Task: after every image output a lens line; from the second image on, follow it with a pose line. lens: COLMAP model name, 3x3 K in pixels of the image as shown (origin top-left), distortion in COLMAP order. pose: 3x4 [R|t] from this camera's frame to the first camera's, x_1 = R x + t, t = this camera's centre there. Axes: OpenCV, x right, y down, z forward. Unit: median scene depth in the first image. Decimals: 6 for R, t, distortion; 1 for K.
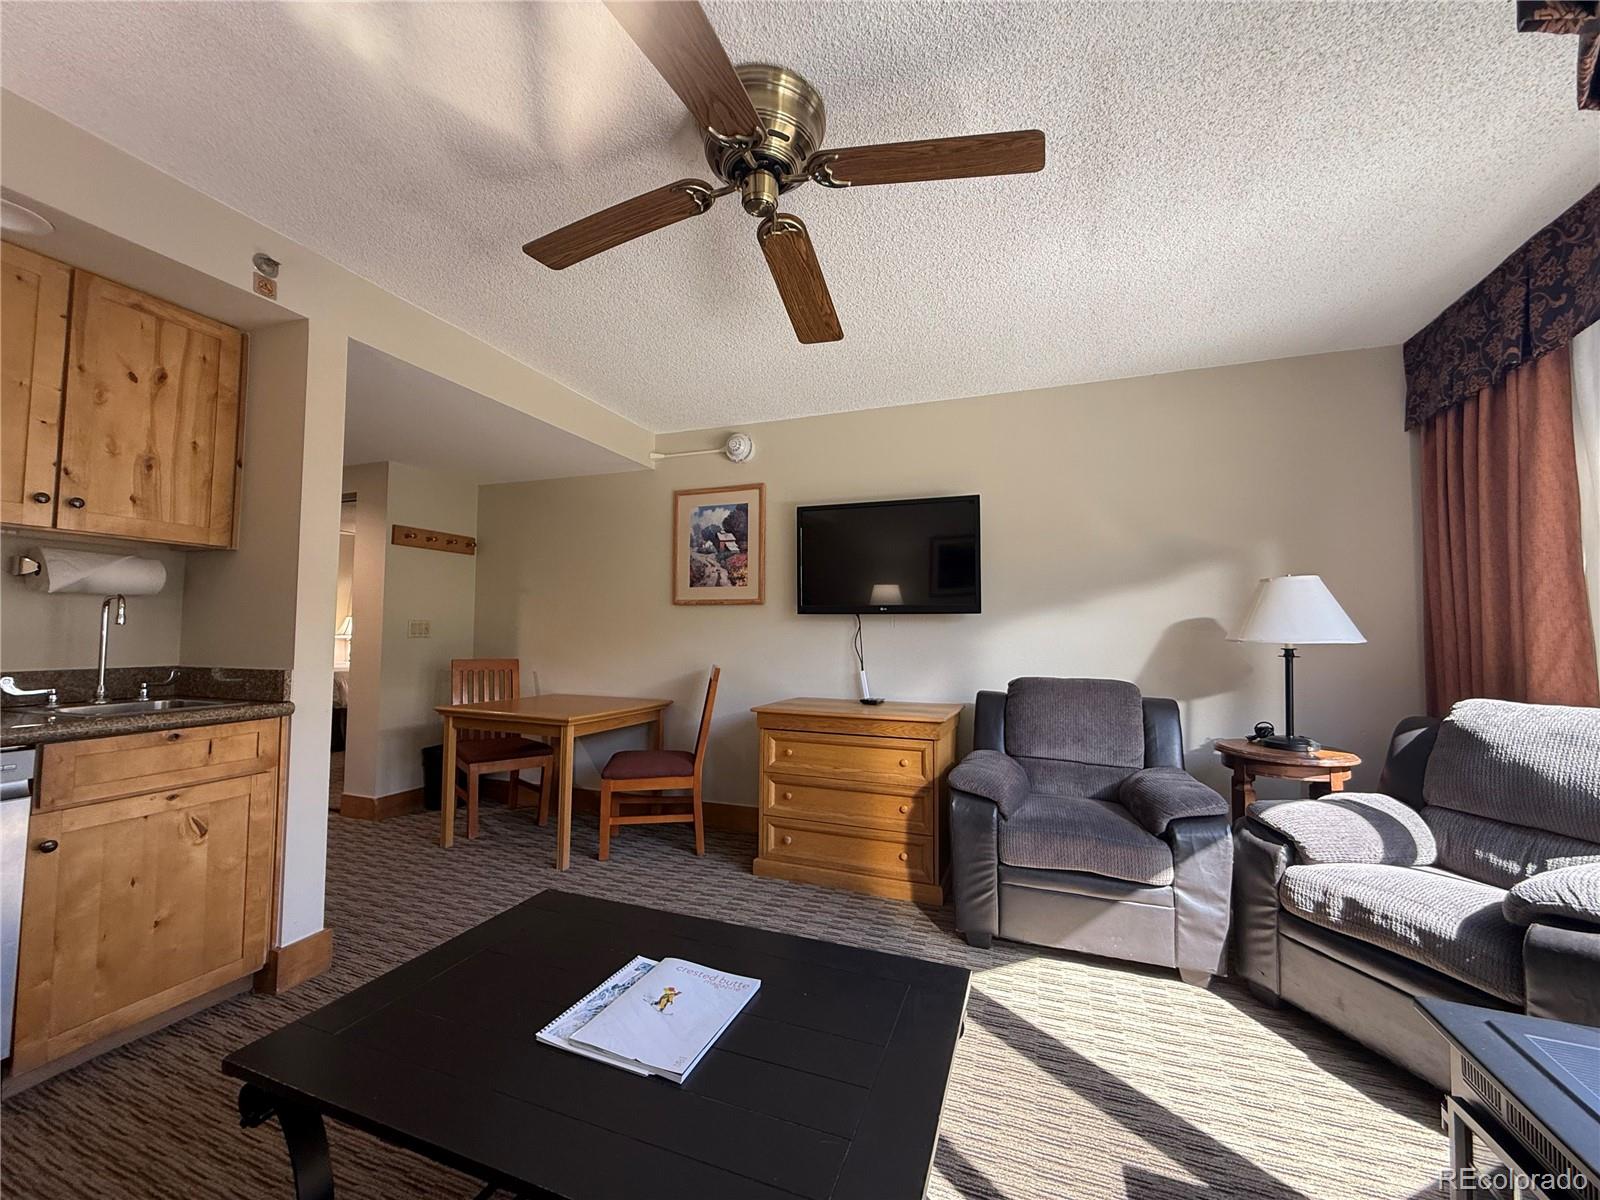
lens RADIAL K [[638.4, 0, 793.3], [0, 638.4, 598.0], [0, 0, 1]] dist [-0.000988, -0.000037]
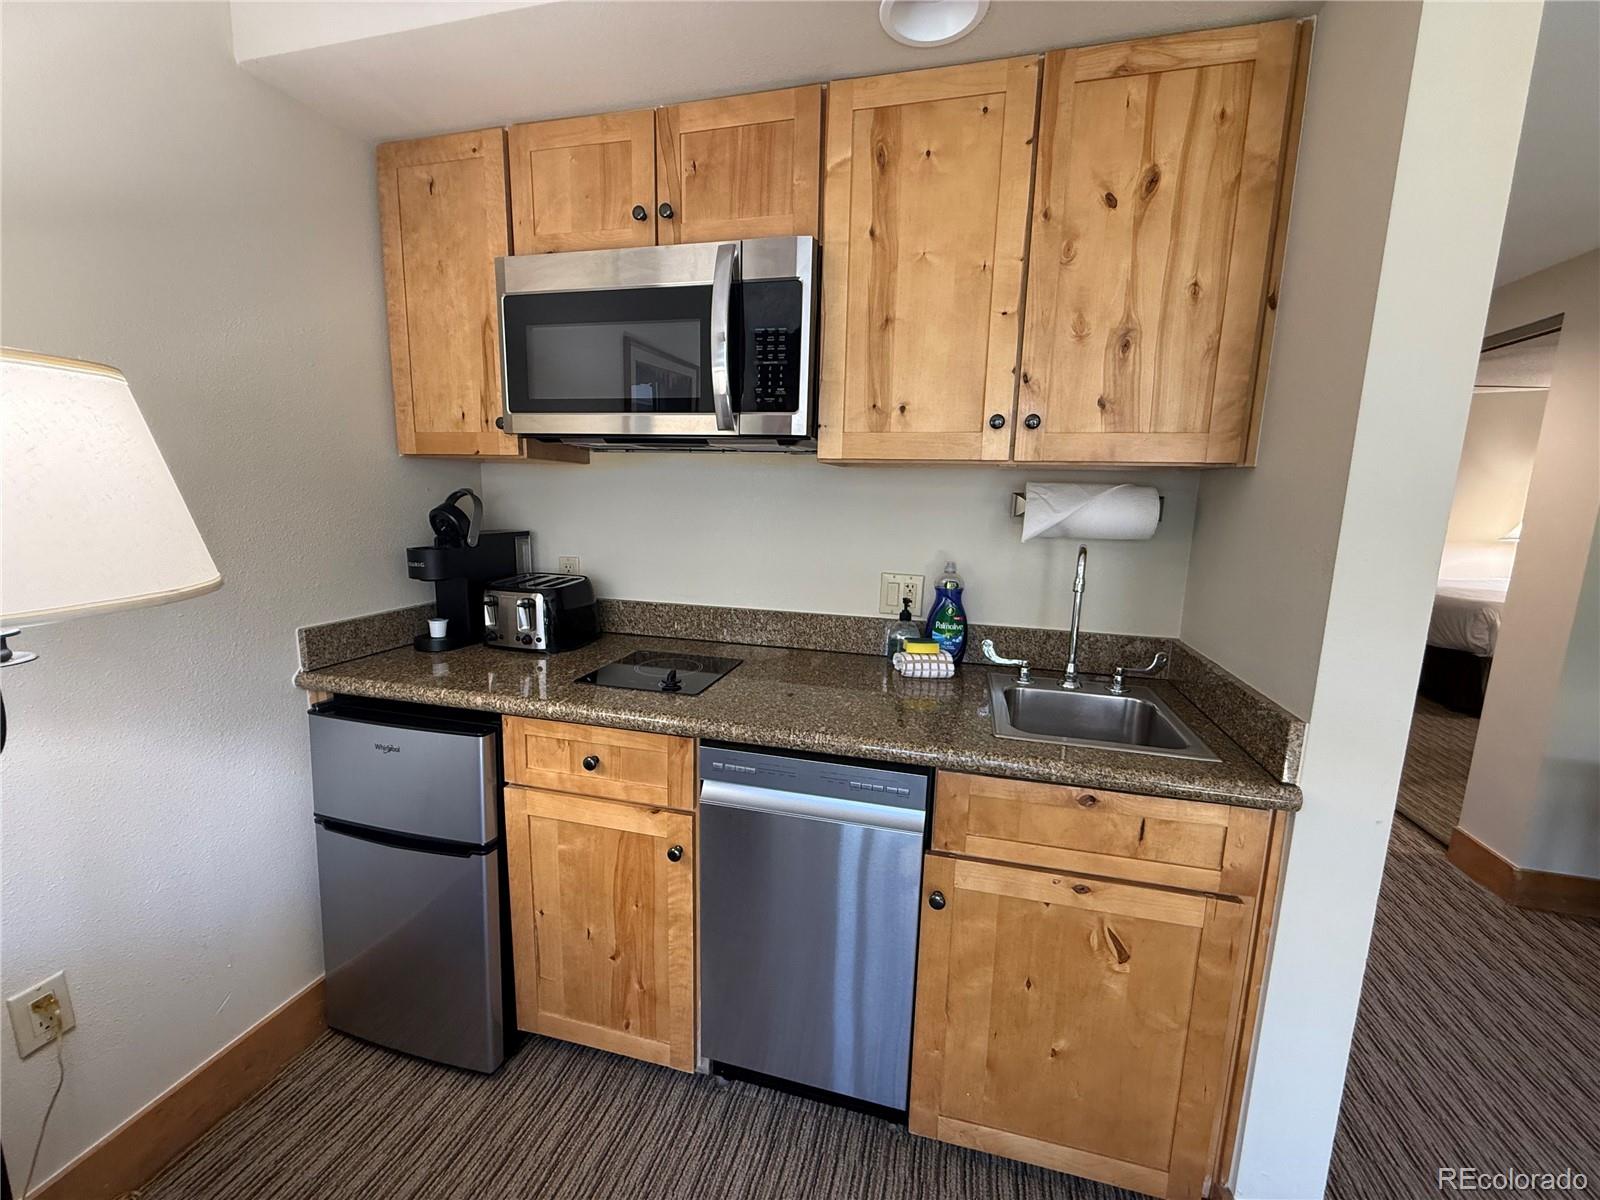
lens RADIAL K [[638.4, 0, 793.3], [0, 638.4, 598.0], [0, 0, 1]] dist [-0.000988, -0.000037]
pose [[0.105736, 0.155719, -0.982126, -0.373161], [0.030729, 0.986679, 0.159749, -0.067884], [0.993919, -0.047071, 0.099543, 0.577473]]
